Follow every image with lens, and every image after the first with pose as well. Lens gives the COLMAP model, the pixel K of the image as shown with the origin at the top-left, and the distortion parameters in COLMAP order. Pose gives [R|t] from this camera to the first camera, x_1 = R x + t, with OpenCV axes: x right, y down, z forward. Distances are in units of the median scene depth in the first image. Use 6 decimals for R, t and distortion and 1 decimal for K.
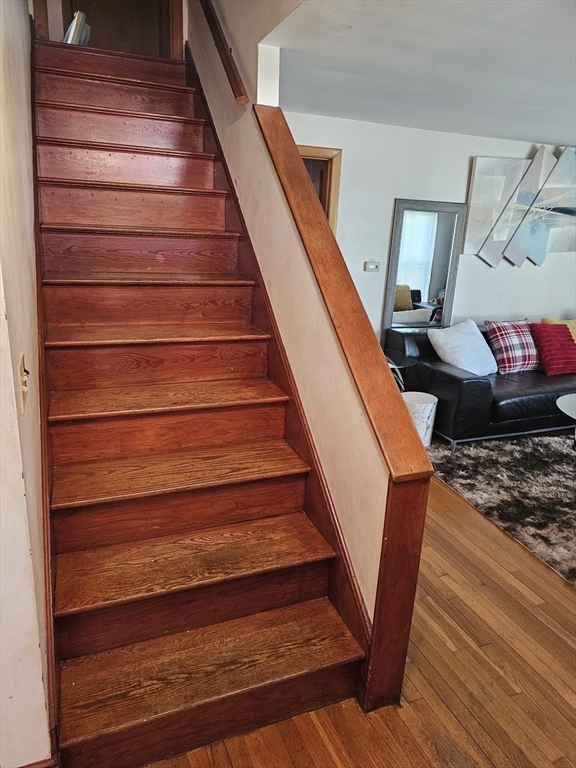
lens RADIAL K [[519.3, 0, 287.2], [0, 519.3, 384.0], [0, 0, 1]] dist [0.045257, -0.037514]
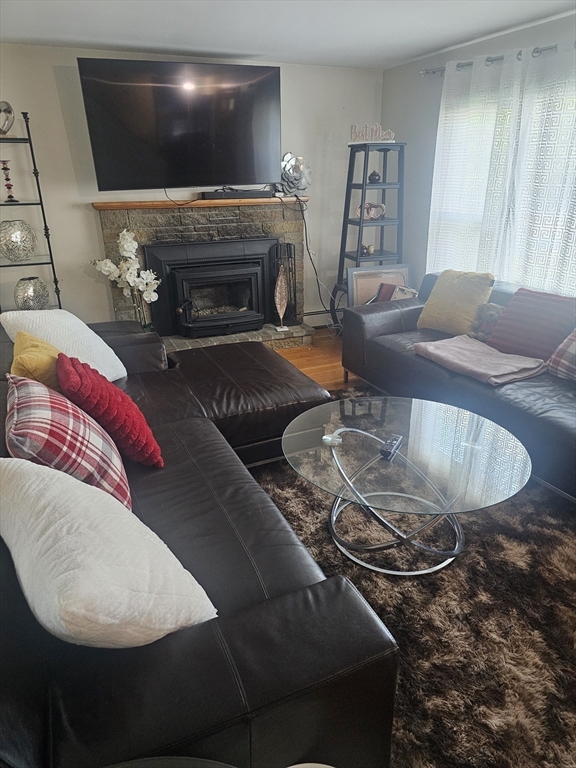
lens RADIAL K [[519.3, 0, 289.7], [0, 519.3, 383.3], [0, 0, 1]] dist [0.045257, -0.037514]
pose [[-0.039766, -0.417482, 0.907815, 0.133936], [0.294314, 0.863334, 0.409919, -0.286077], [-0.954881, 0.283483, 0.088540, 1.023055]]
